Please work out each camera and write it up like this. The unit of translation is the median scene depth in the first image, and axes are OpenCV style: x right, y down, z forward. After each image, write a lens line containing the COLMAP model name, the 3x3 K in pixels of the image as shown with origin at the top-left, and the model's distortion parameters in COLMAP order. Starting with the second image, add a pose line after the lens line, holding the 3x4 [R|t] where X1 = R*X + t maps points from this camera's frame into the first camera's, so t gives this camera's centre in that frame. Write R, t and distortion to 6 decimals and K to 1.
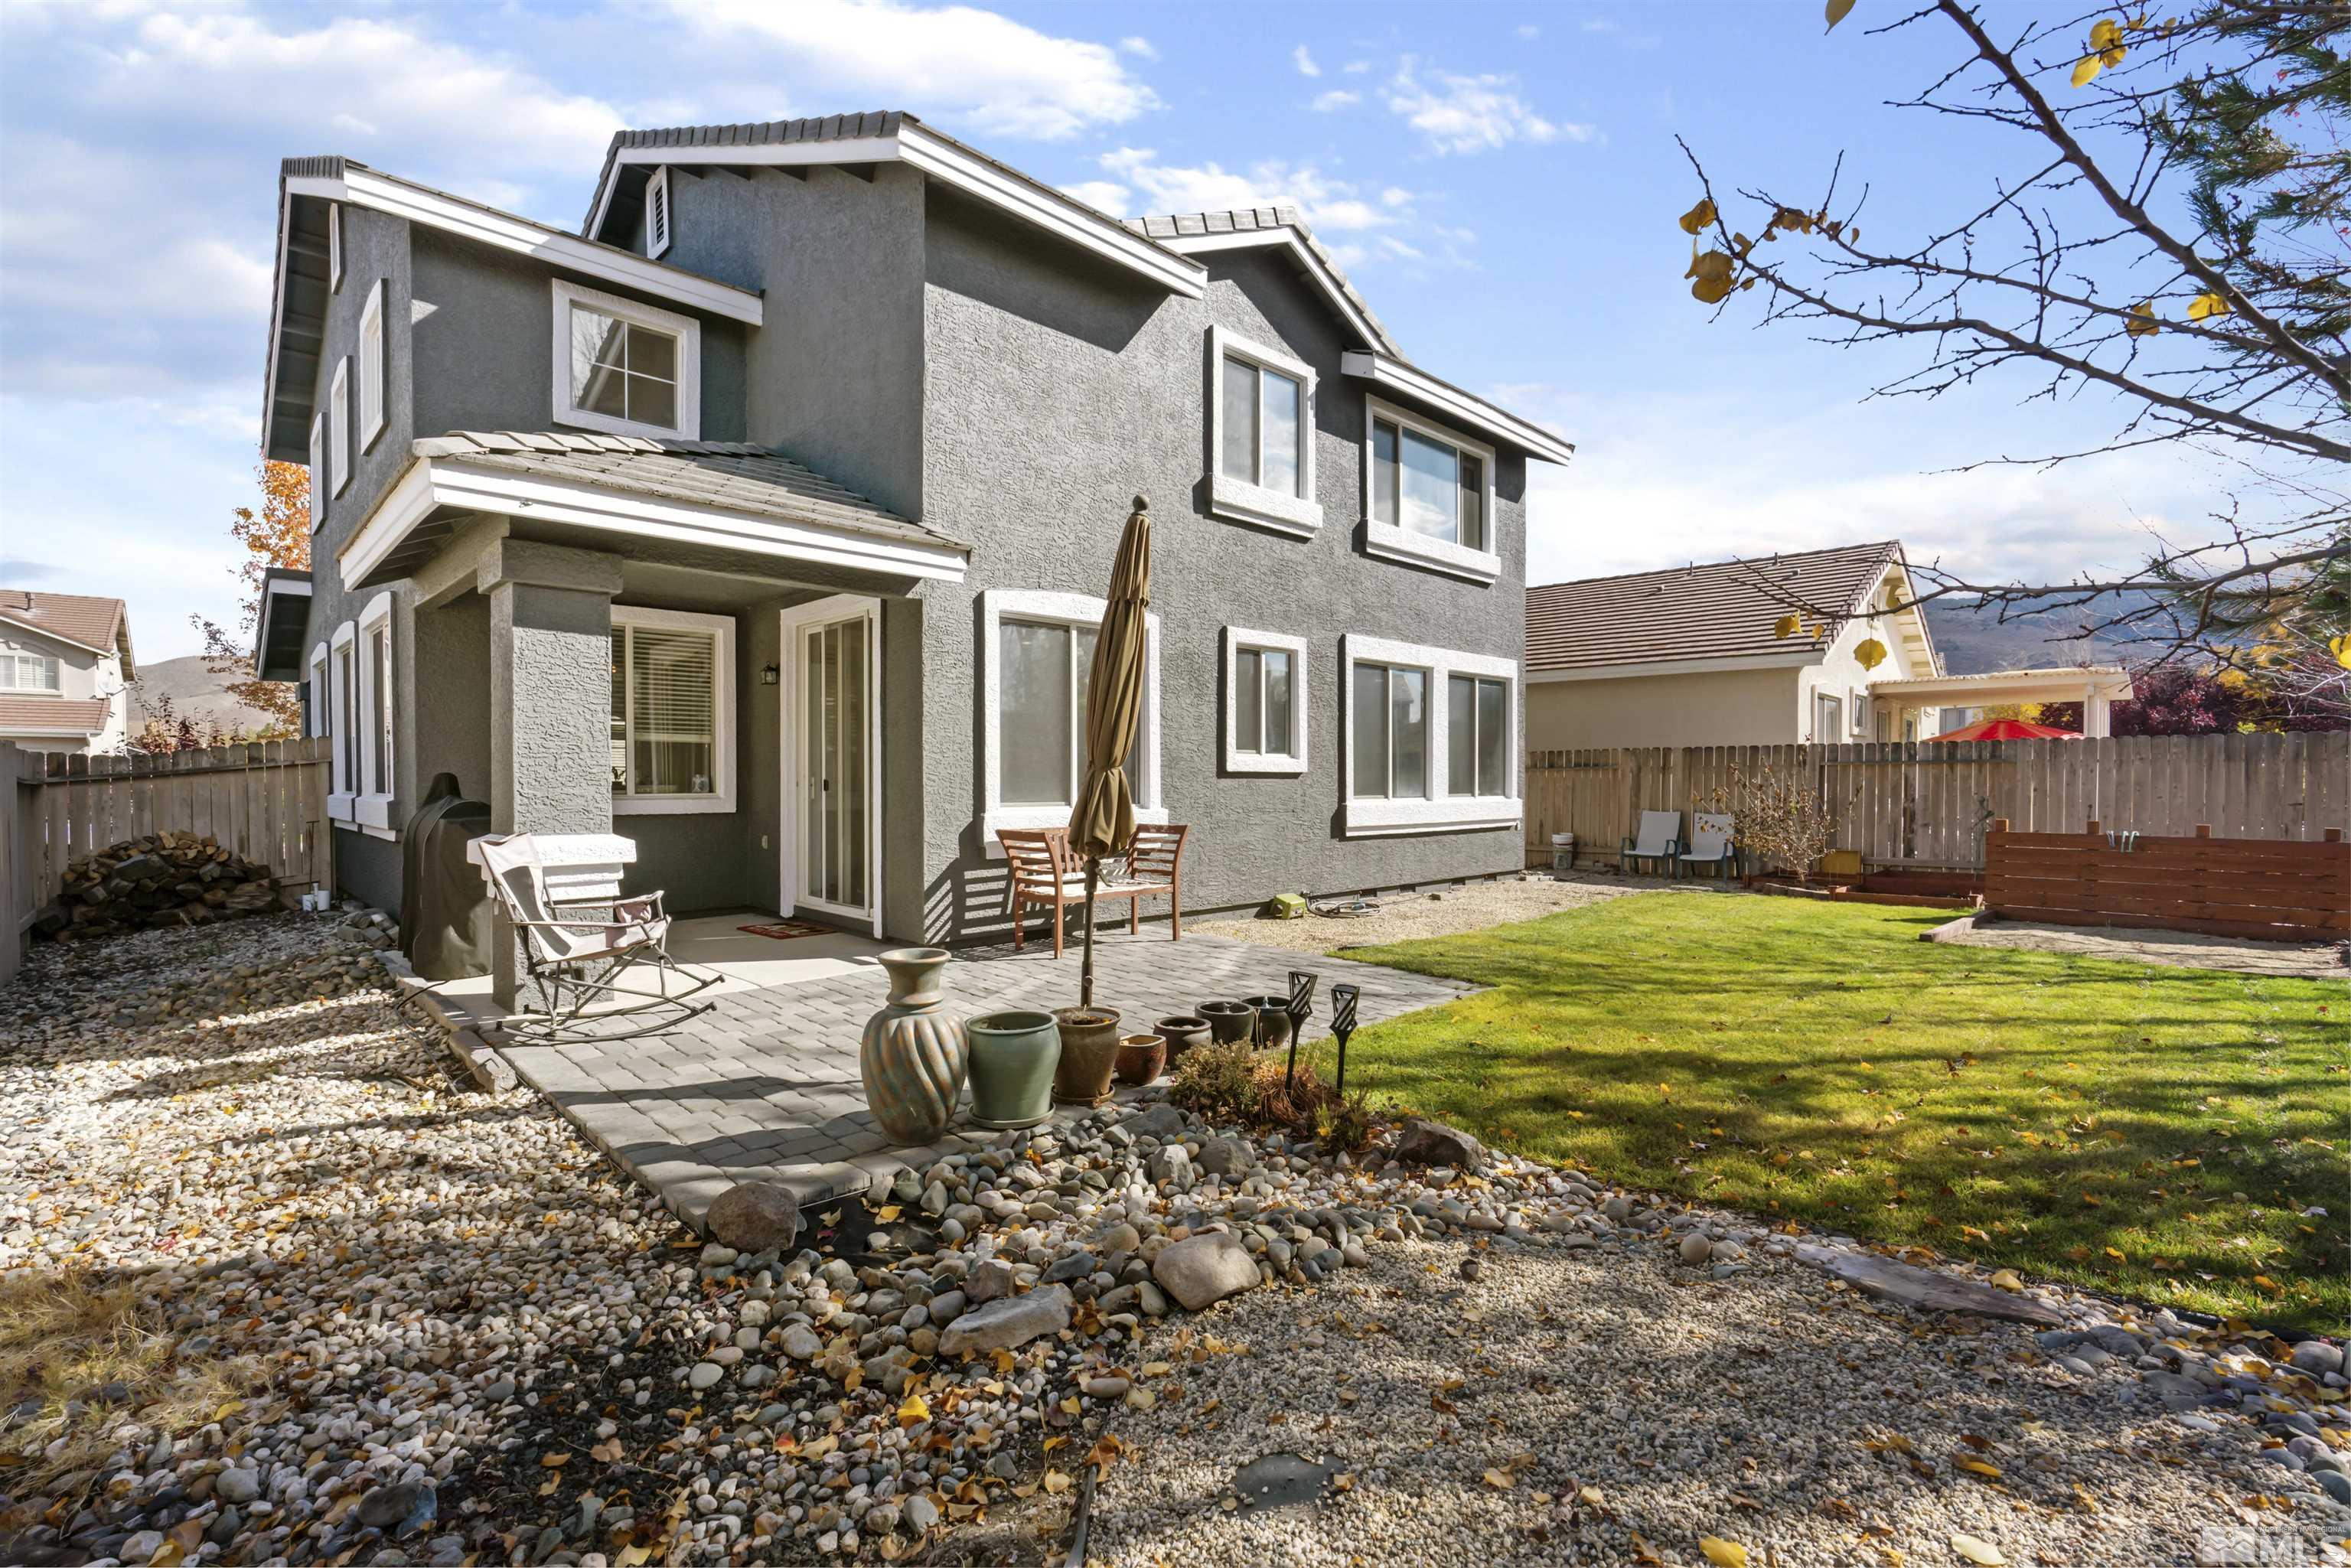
lens RADIAL K [[1059.3, 0, 1178.3], [0, 1059.3, 784.8], [0, 0, 1]] dist [-0.011651, 0.004293]
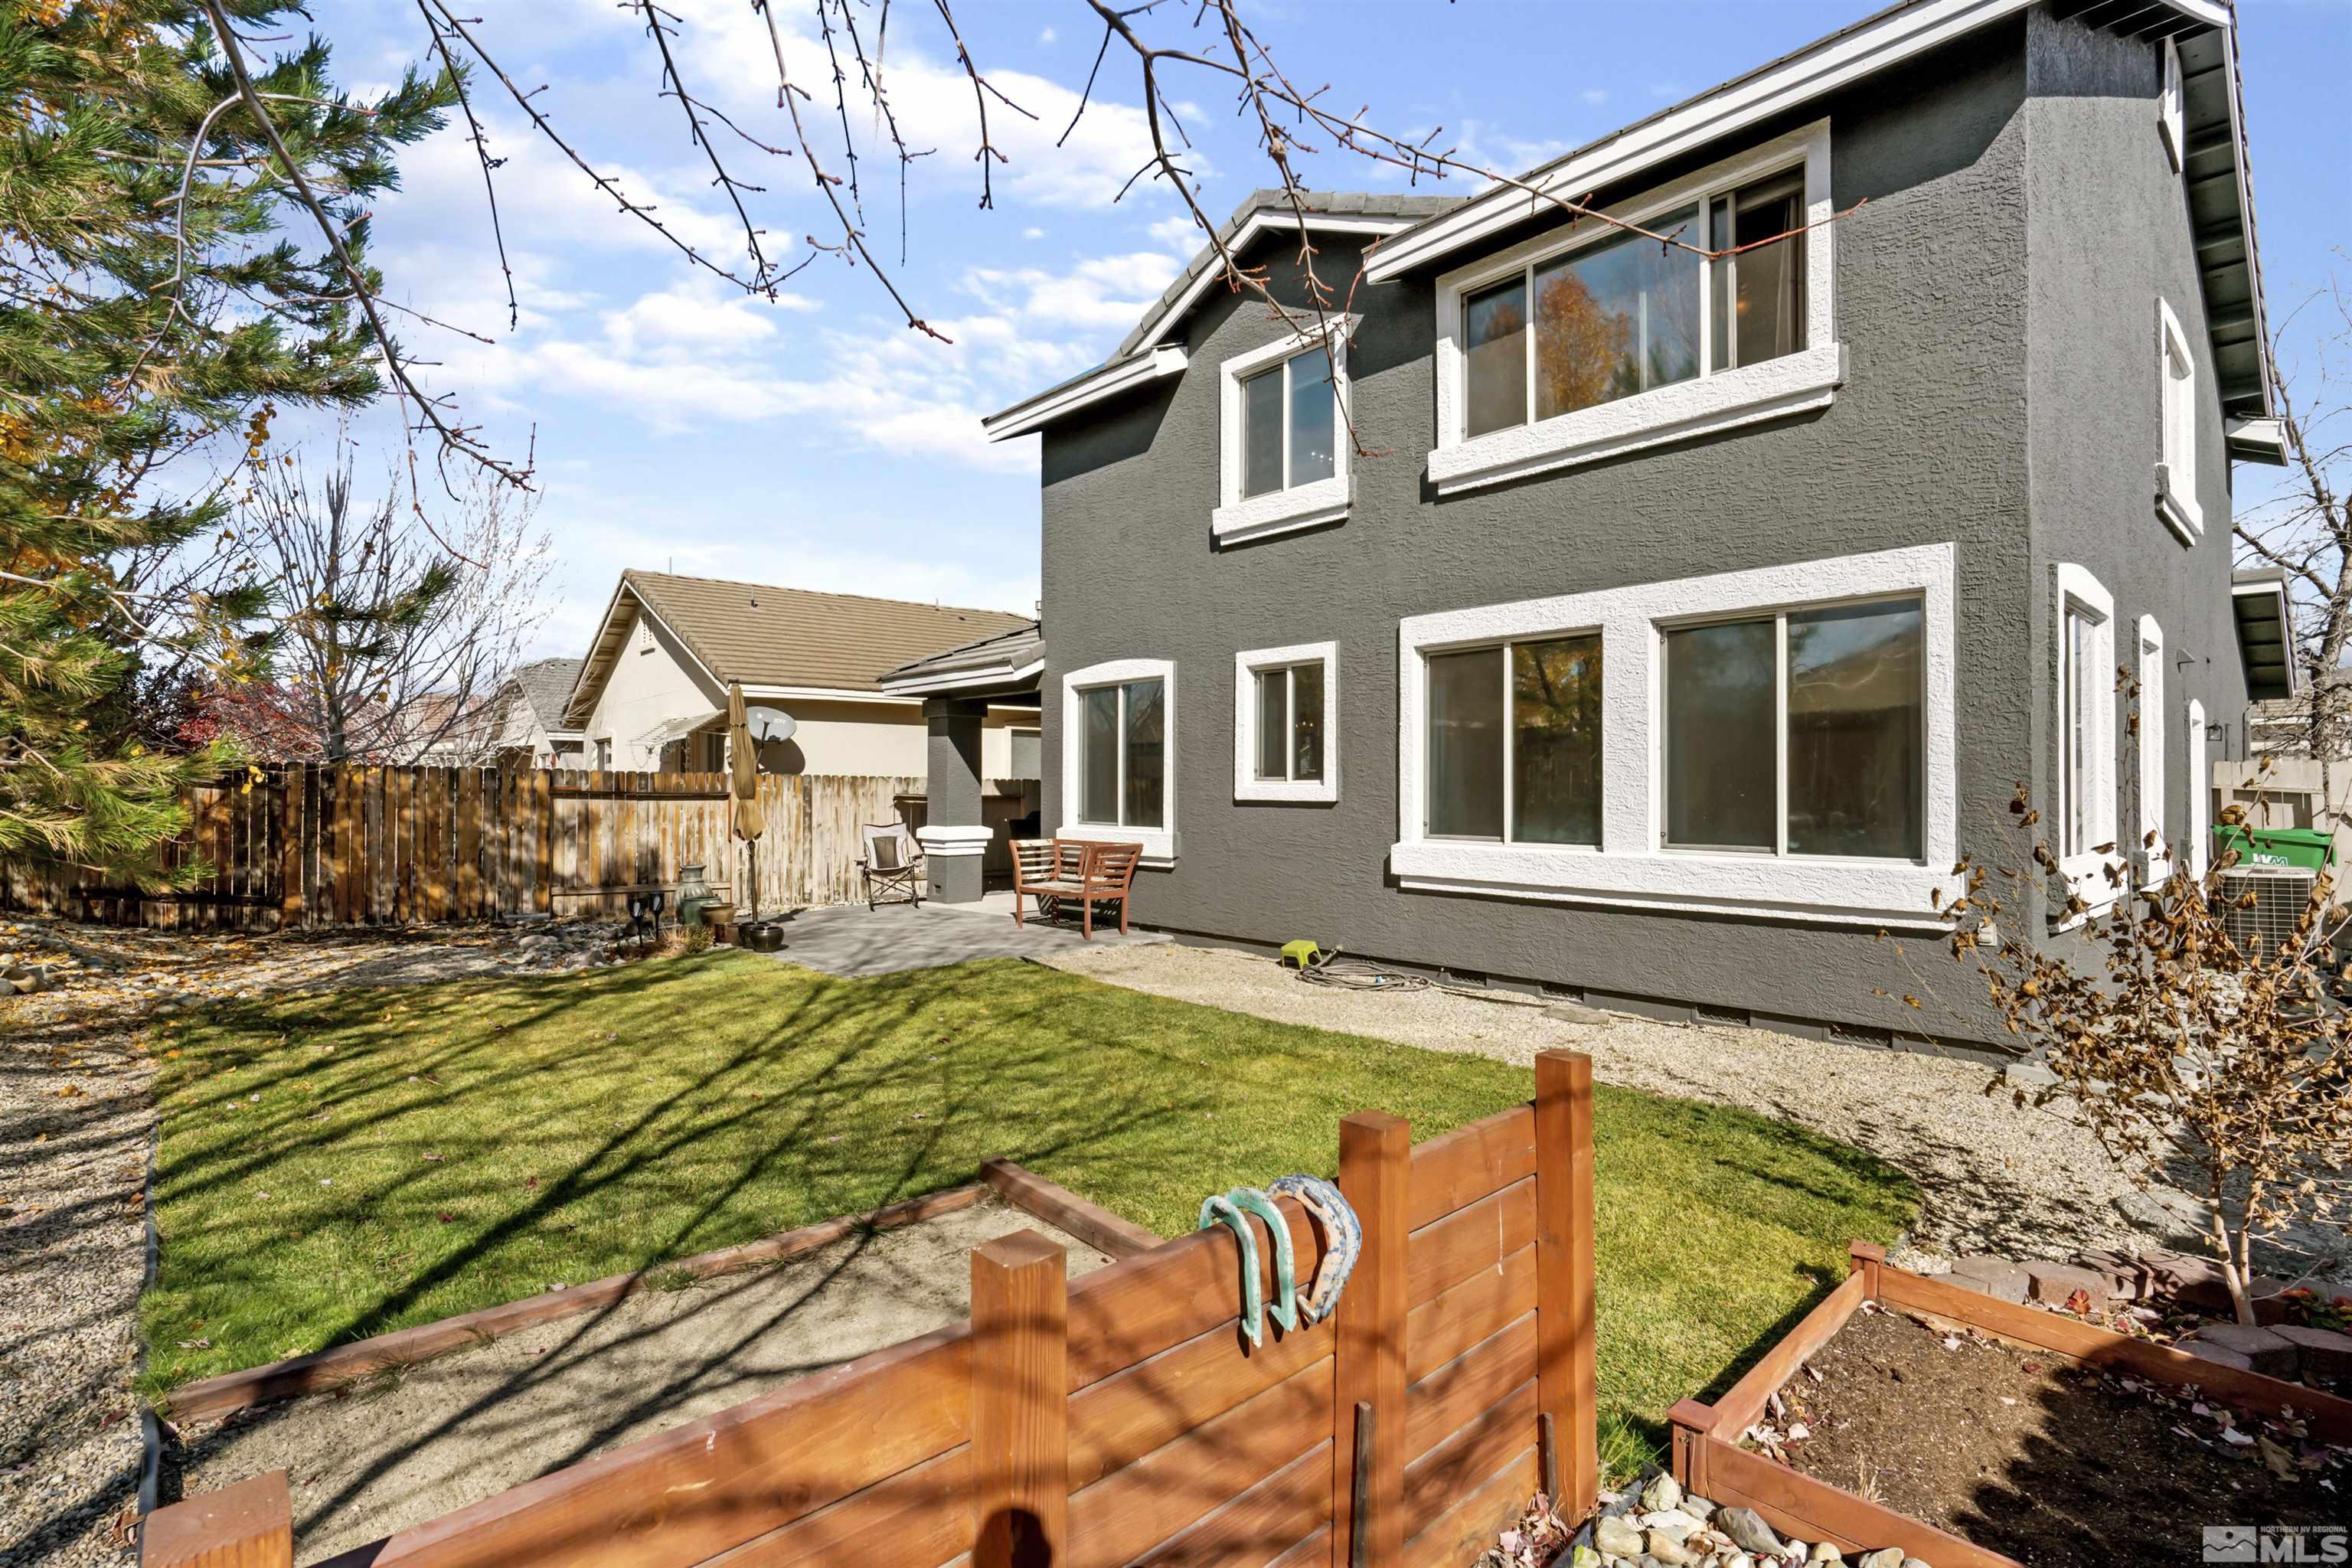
lens RADIAL K [[1059.8, 0, 1175.5], [0, 1059.8, 785.0], [0, 0, 1]] dist [-0.011651, 0.004293]
pose [[-0.032112, -0.010218, -0.999432, 0.965529], [-0.012643, 0.999872, -0.009816, -0.014602], [0.999404, 0.012321, -0.032237, 0.905244]]
